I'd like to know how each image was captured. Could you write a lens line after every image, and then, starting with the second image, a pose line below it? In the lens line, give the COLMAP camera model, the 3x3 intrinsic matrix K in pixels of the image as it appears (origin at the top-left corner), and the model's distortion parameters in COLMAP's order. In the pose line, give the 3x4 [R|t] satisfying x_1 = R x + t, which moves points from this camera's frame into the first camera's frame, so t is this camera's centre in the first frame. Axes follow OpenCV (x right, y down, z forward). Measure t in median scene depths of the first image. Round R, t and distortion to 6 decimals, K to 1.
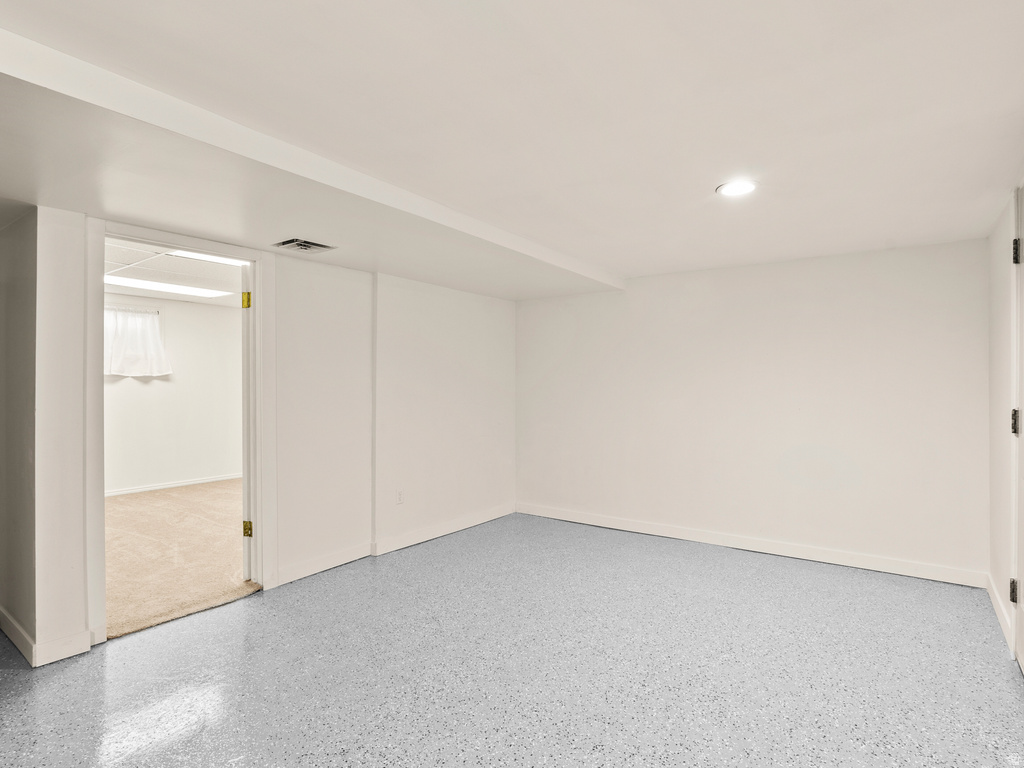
lens RADIAL K [[528.3, 0, 512.0], [0, 528.3, 384.0], [0, 0, 1]] dist [-0.000385, 0.000218]
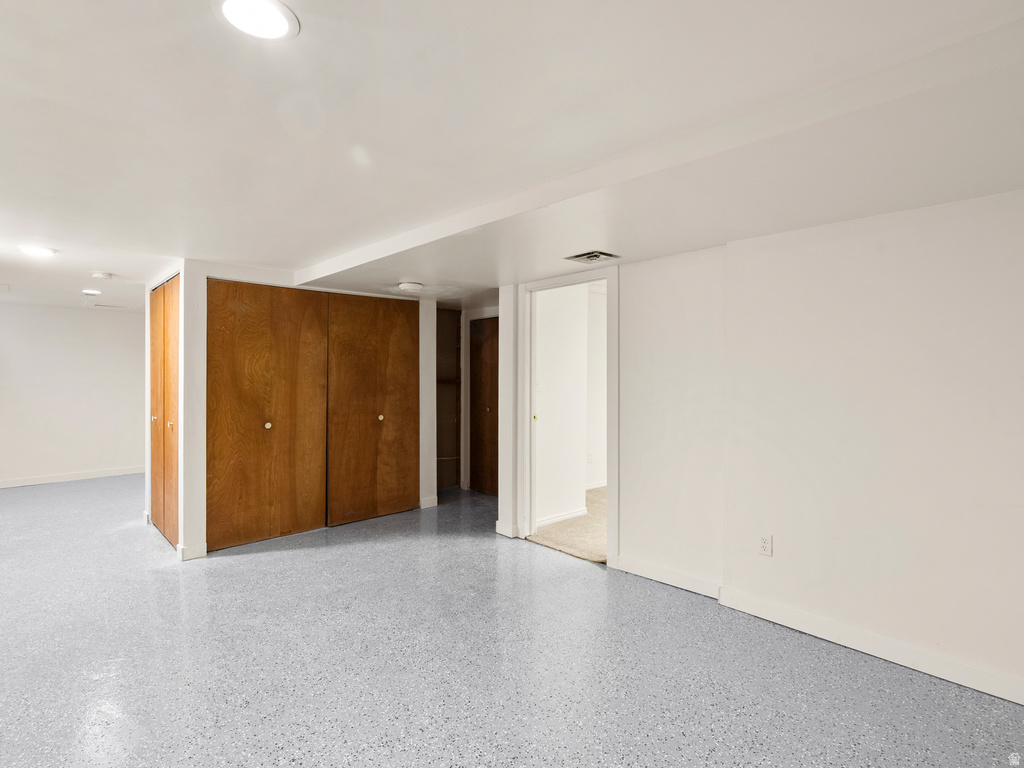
lens RADIAL K [[528.3, 0, 512.0], [0, 528.3, 384.0], [0, 0, 1]] dist [-0.000385, 0.000218]
pose [[-0.172765, 0.015984, -0.984833, 0.717007], [-0.002812, 0.999856, 0.016721, -0.012762], [0.984959, 0.005658, -0.172696, 1.074545]]
